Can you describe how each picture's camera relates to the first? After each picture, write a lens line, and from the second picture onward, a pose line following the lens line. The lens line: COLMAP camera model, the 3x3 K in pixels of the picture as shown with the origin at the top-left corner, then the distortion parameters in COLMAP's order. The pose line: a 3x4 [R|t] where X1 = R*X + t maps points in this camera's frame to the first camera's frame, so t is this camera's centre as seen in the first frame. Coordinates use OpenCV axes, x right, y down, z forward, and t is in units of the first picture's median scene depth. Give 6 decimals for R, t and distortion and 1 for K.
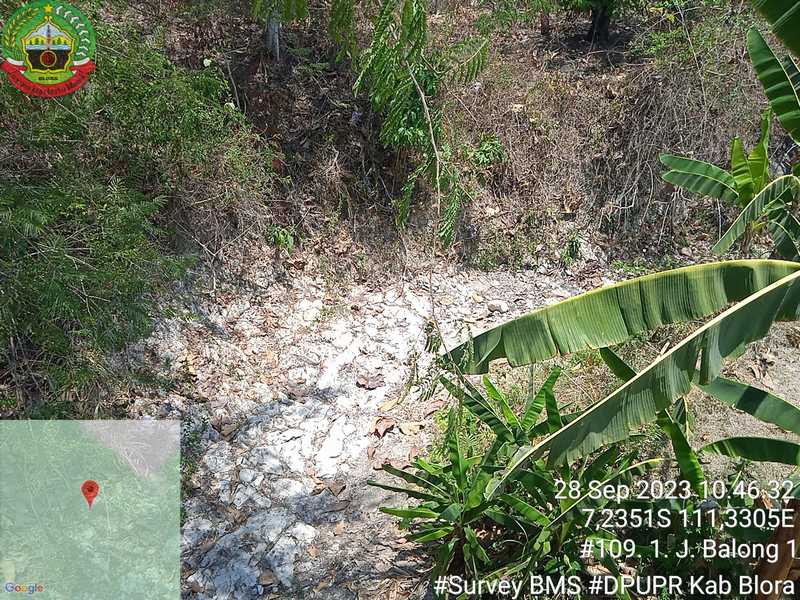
lens RADIAL K [[656.3, 0, 400.5], [0, 656.3, 305.0], [0, 0, 1]] dist [0.062513, -0.083703]
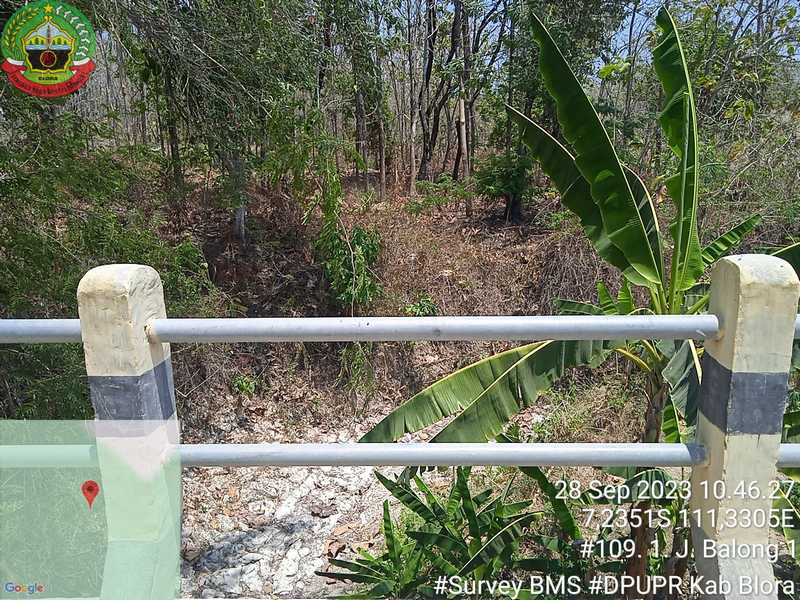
lens RADIAL K [[656.3, 0, 400.5], [0, 656.3, 305.0], [0, 0, 1]] dist [0.062513, -0.083703]
pose [[0.997554, -0.033986, 0.061081, 0.021944], [0.048606, 0.965262, -0.256725, 0.064939], [-0.050234, 0.259066, 0.964553, -0.136419]]
